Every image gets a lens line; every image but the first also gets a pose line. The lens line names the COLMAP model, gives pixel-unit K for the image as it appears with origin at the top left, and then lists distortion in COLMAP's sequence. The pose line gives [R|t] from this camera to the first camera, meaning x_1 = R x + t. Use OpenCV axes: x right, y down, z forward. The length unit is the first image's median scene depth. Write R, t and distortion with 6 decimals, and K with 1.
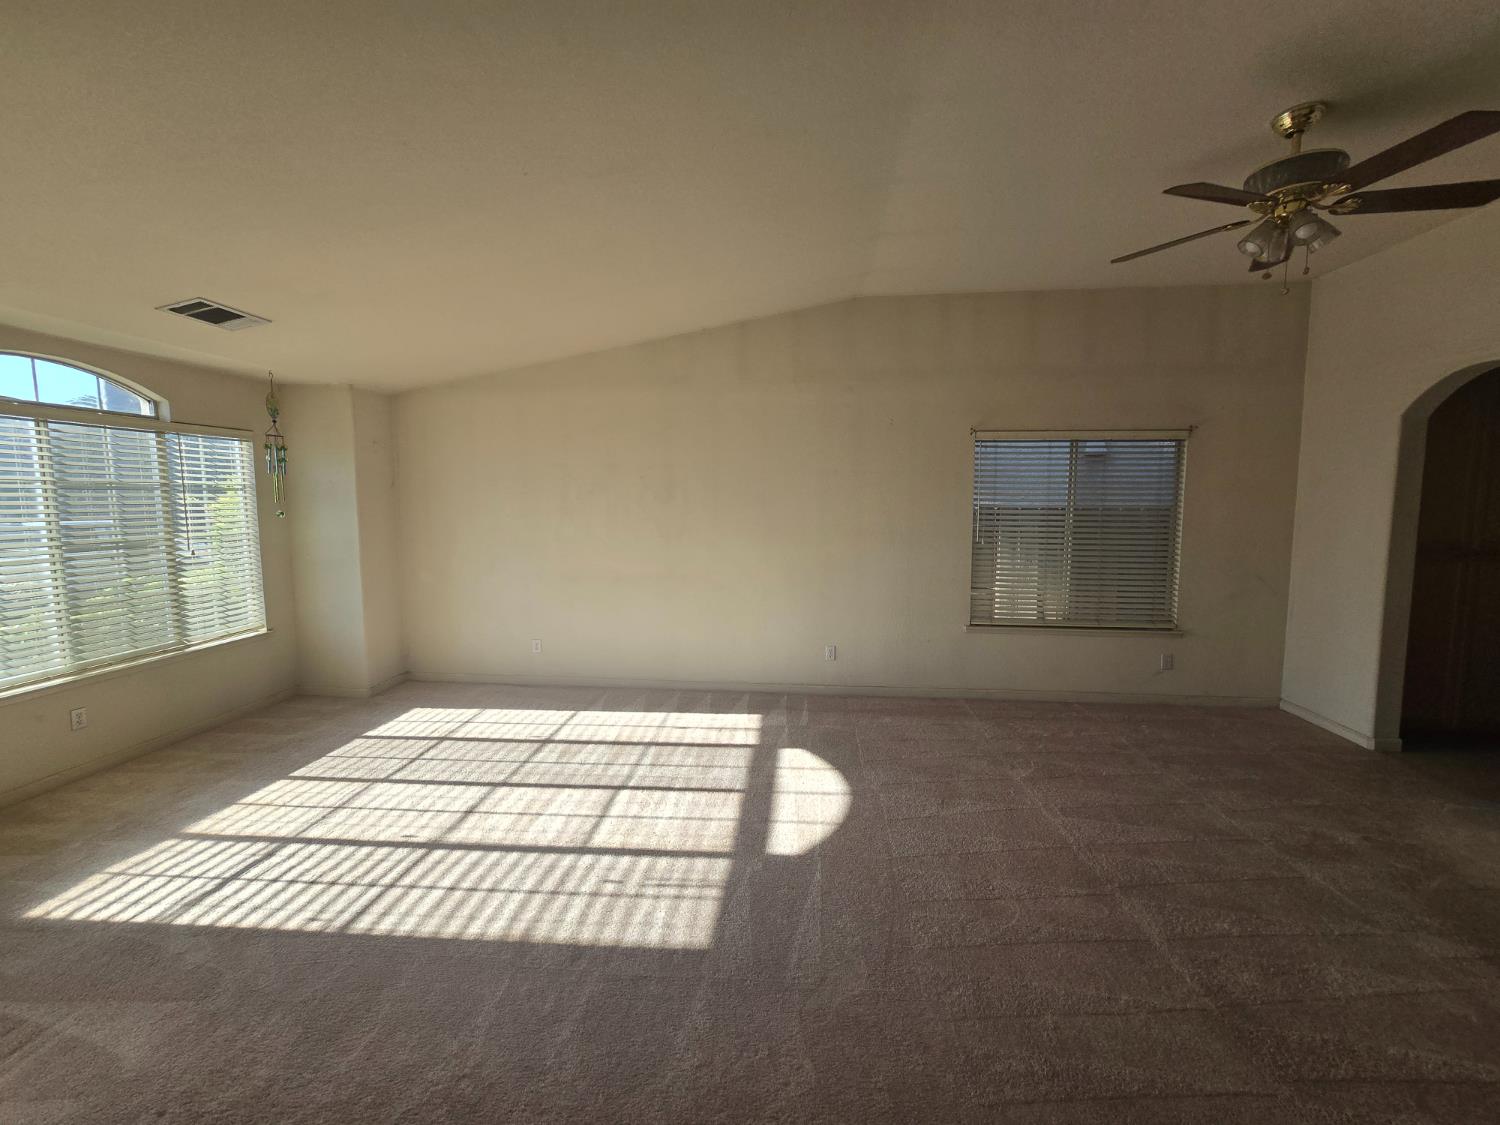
lens RADIAL K [[641.0, 0, 750.6], [0, 641.0, 557.0], [0, 0, 1]] dist [0.000320, 0.000125]
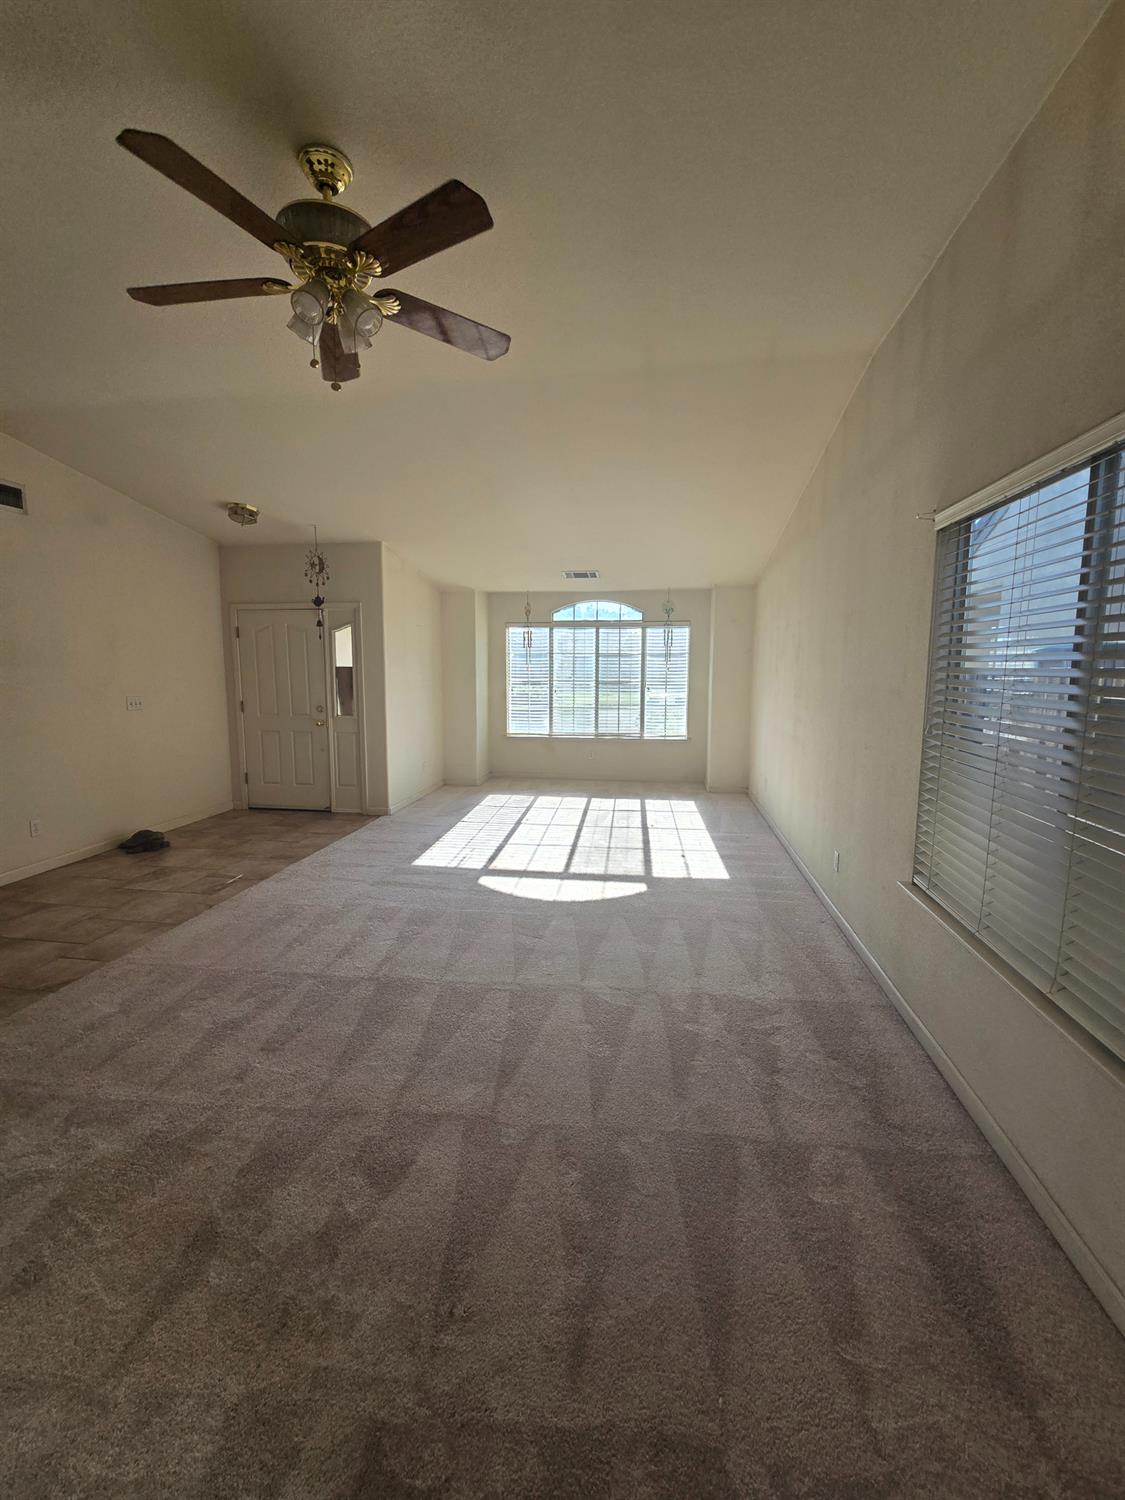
lens RADIAL K [[641.0, 0, 570.4], [0, 641.0, 748.4], [0, 0, 1]] dist [0.000320, 0.000125]
pose [[-0.040100, 0.127723, -0.990999, 1.094862], [-0.099580, 0.986348, 0.131153, -0.061298], [0.994221, 0.103943, -0.026834, 0.852798]]
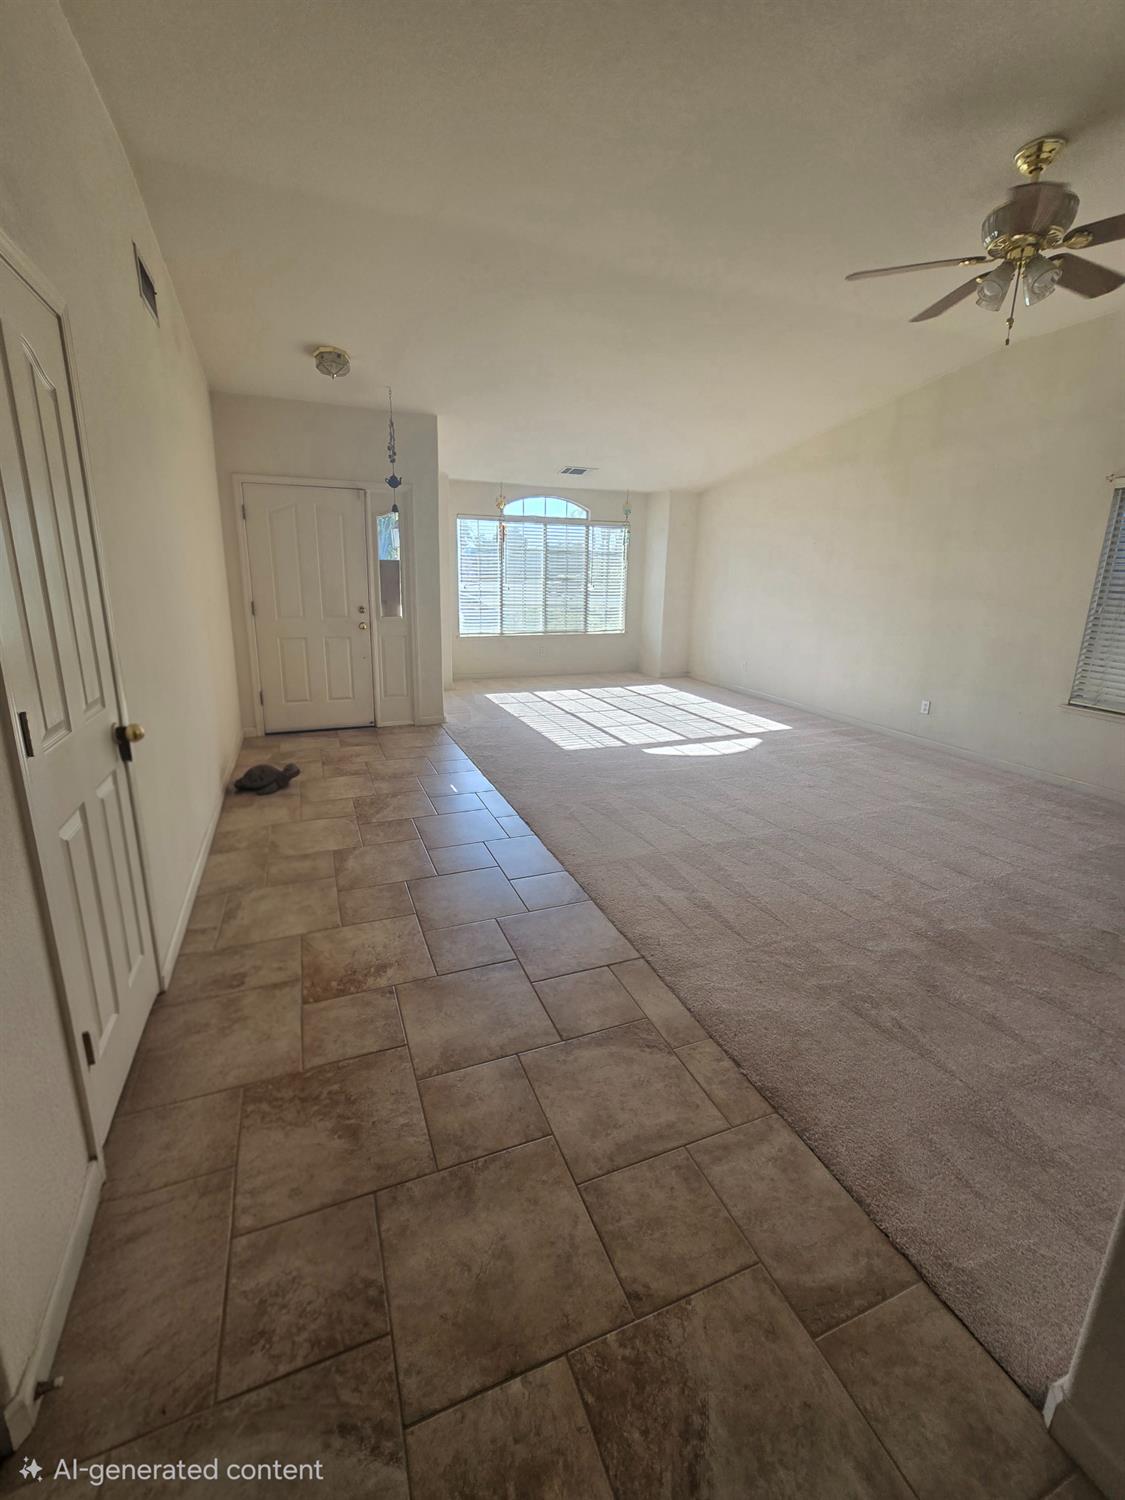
lens RADIAL K [[641.0, 0, 570.4], [0, 641.0, 748.4], [0, 0, 1]] dist [0.000320, 0.000125]
pose [[0.483435, 0.247752, -0.839589, 0.983186], [-0.104283, 0.968583, 0.225770, 0.041334], [0.869146, -0.021590, 0.494084, -0.098914]]
